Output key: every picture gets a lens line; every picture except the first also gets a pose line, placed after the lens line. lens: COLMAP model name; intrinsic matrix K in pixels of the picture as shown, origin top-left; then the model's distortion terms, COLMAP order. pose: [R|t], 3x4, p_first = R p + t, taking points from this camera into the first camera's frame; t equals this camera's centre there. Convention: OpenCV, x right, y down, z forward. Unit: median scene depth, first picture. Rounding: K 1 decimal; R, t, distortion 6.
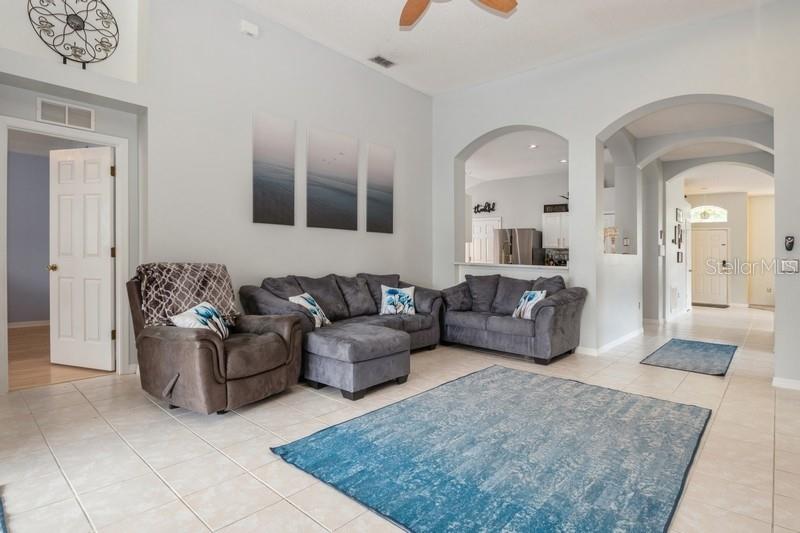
lens RADIAL K [[418.9, 0, 387.2], [0, 418.9, 254.2], [0, 0, 1]] dist [0.005720, -0.005464]
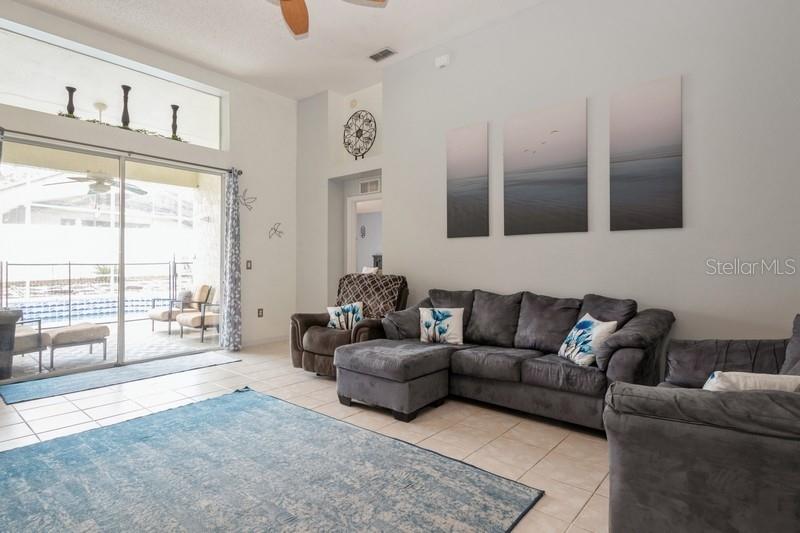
lens RADIAL K [[418.9, 0, 401.2], [0, 418.9, 269.1], [0, 0, 1]] dist [0.005720, -0.005464]
pose [[0.053225, -0.009337, -0.998539, 1.126878], [-0.000995, 0.999955, -0.009403, 0.022066], [0.998582, 0.001494, 0.053213, 1.247616]]
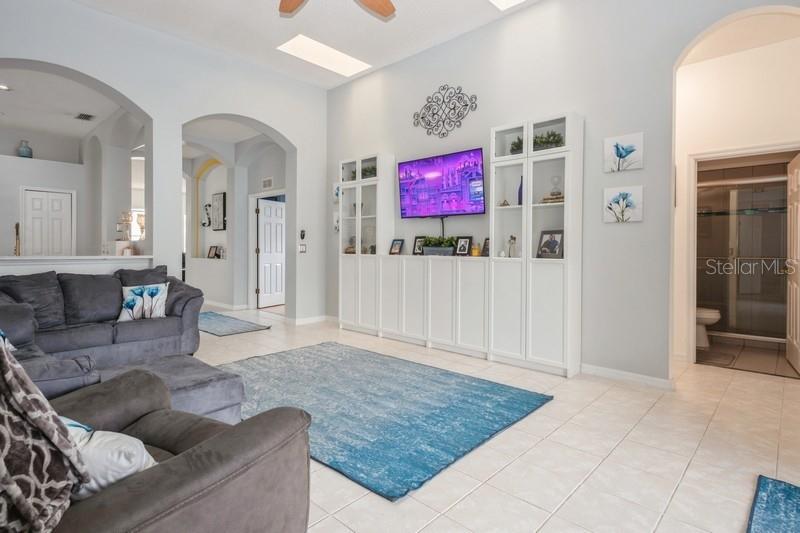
lens RADIAL K [[418.9, 0, 391.8], [0, 418.9, 244.0], [0, 0, 1]] dist [0.005720, -0.005464]
pose [[0.018880, -0.012860, 0.999739, -0.878516], [-0.002818, 0.999913, 0.012915, -0.017659], [-0.999818, -0.003061, 0.018842, 0.826367]]
